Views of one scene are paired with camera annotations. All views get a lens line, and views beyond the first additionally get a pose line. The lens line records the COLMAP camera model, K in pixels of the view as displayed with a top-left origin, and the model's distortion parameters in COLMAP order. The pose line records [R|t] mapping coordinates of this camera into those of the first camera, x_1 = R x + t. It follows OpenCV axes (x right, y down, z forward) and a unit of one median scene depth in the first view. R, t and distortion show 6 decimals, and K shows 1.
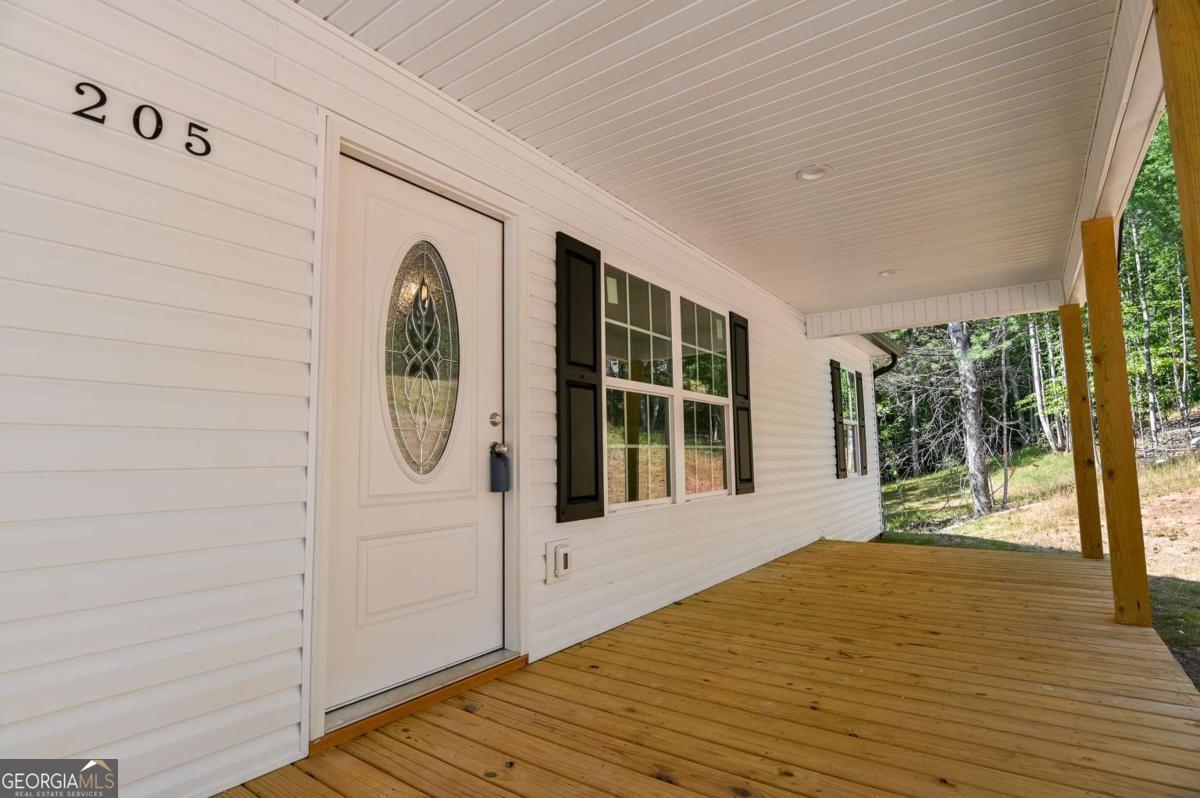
lens RADIAL K [[589.5, 0, 601.0], [0, 589.5, 402.5], [0, 0, 1]] dist [-0.018896, -0.000162]
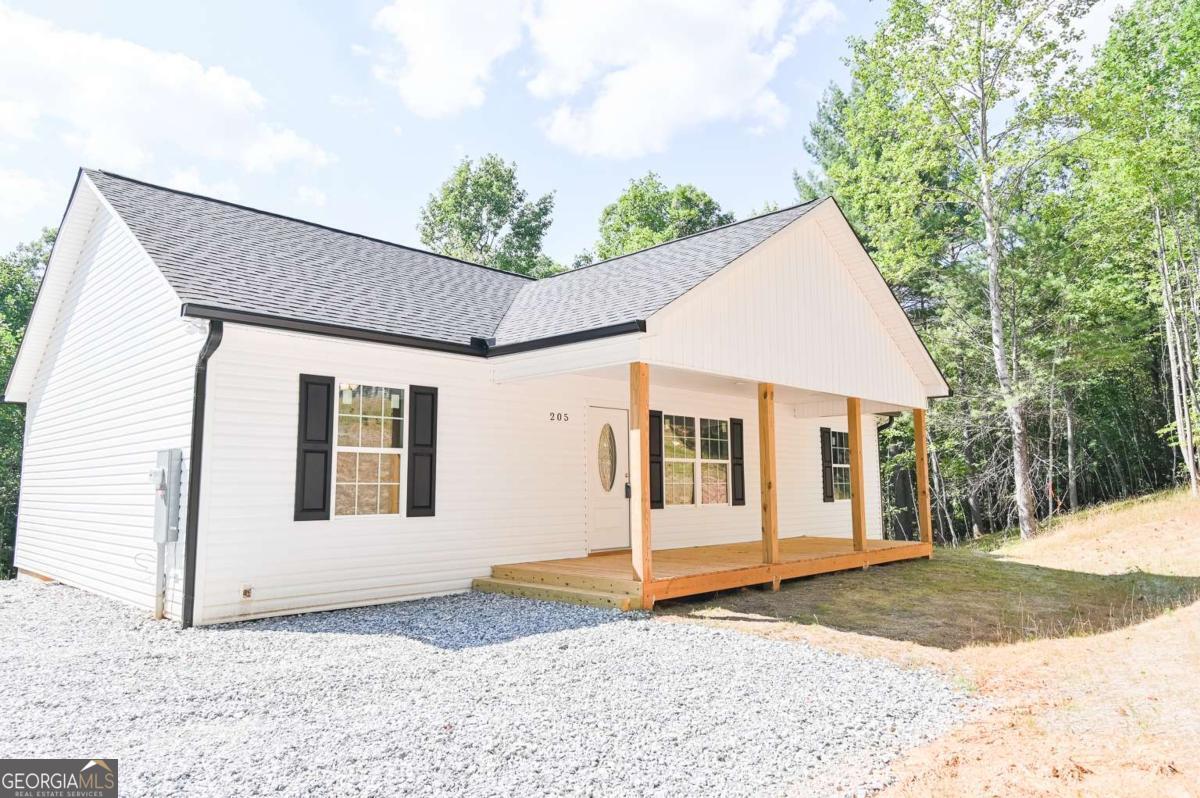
lens RADIAL K [[769.5, 0, 600.0], [0, 769.5, 399.0], [0, 0, 1]] dist [0.000176, 0.000065]
pose [[0.989013, -0.008546, -0.147582, 0.173791], [0.005374, 0.999746, -0.021877, -0.172552], [0.147731, 0.020843, 0.988808, -1.848141]]
